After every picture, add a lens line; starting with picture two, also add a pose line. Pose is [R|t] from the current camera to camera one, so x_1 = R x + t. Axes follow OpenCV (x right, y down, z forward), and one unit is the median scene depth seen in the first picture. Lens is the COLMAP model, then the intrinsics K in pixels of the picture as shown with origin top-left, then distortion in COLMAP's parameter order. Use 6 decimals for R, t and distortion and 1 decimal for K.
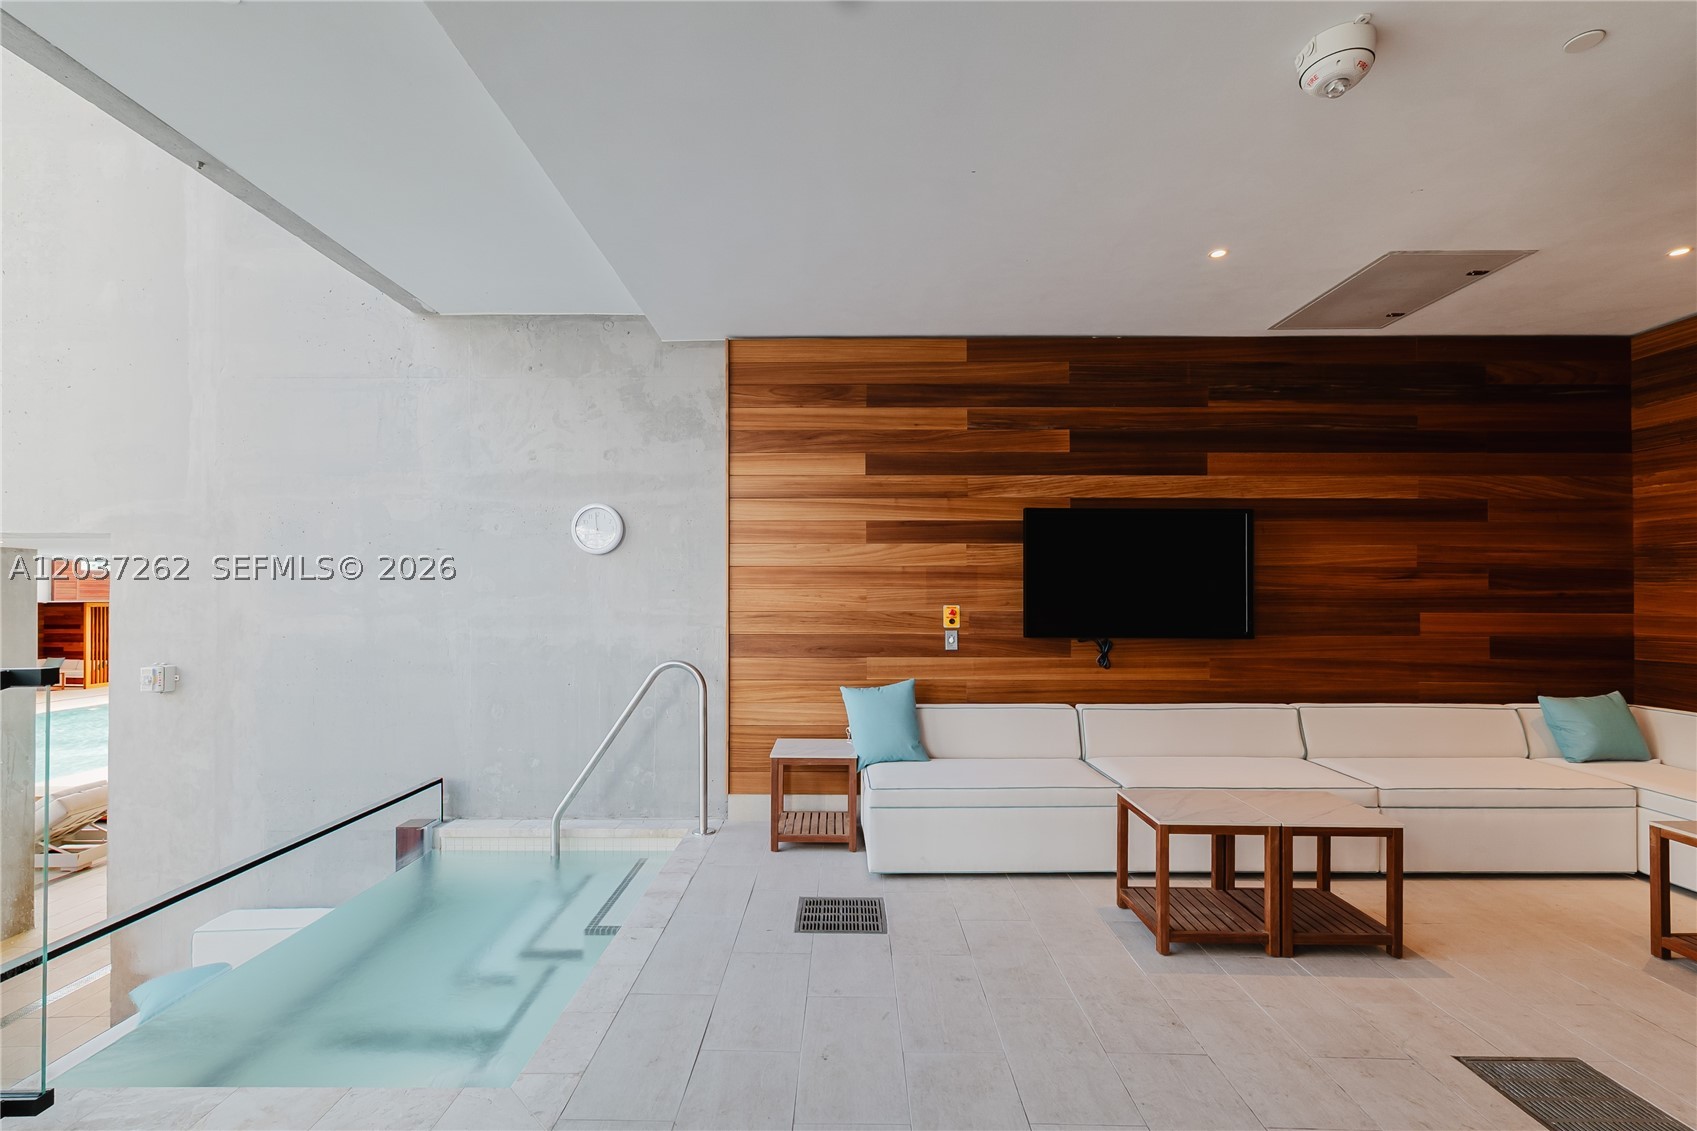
lens RADIAL K [[751.6, 0, 843.4], [0, 751.6, 581.5], [0, 0, 1]] dist [-0.000508, 0.003530]
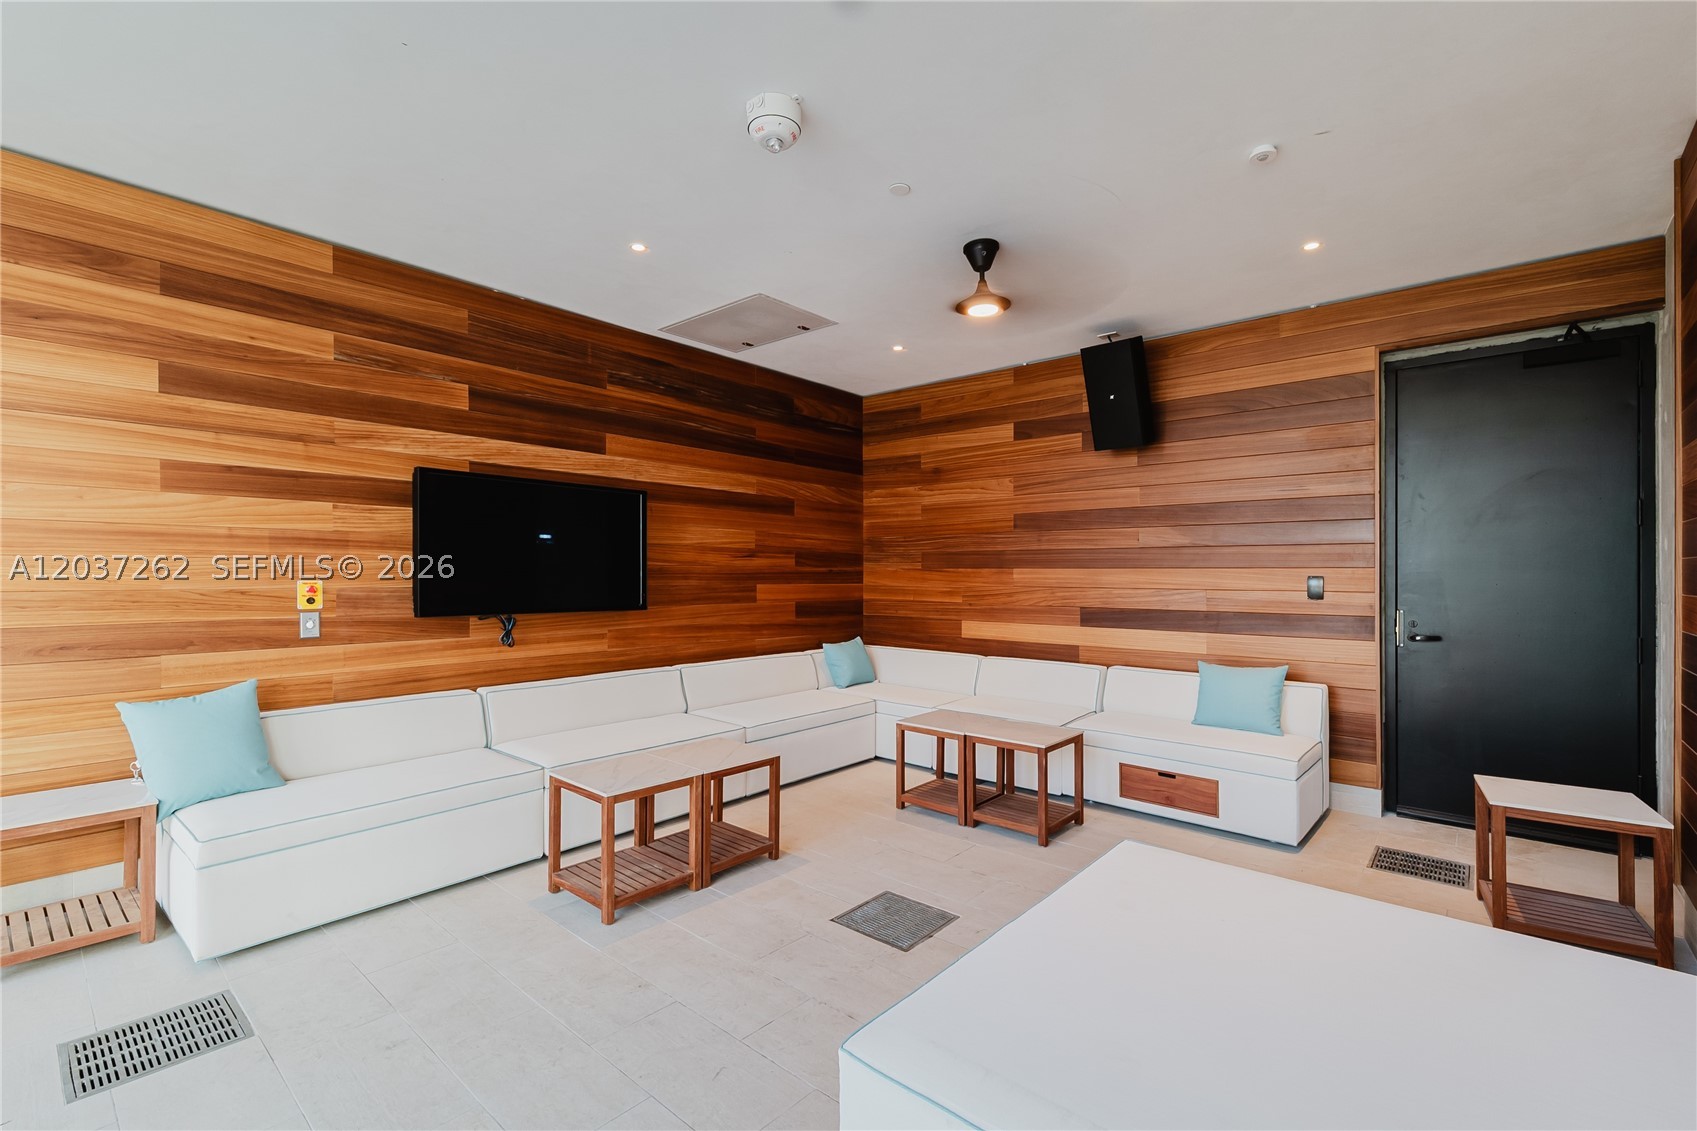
lens RADIAL K [[742.3, 0, 848.5], [0, 742.3, 565.5], [0, 0, 1]] dist [-0.000724, 0.004643]
pose [[0.646509, 0.010511, 0.762834, -0.086481], [-0.020510, 0.999783, 0.003607, 0.001915], [-0.762631, -0.017977, 0.646584, 0.075315]]
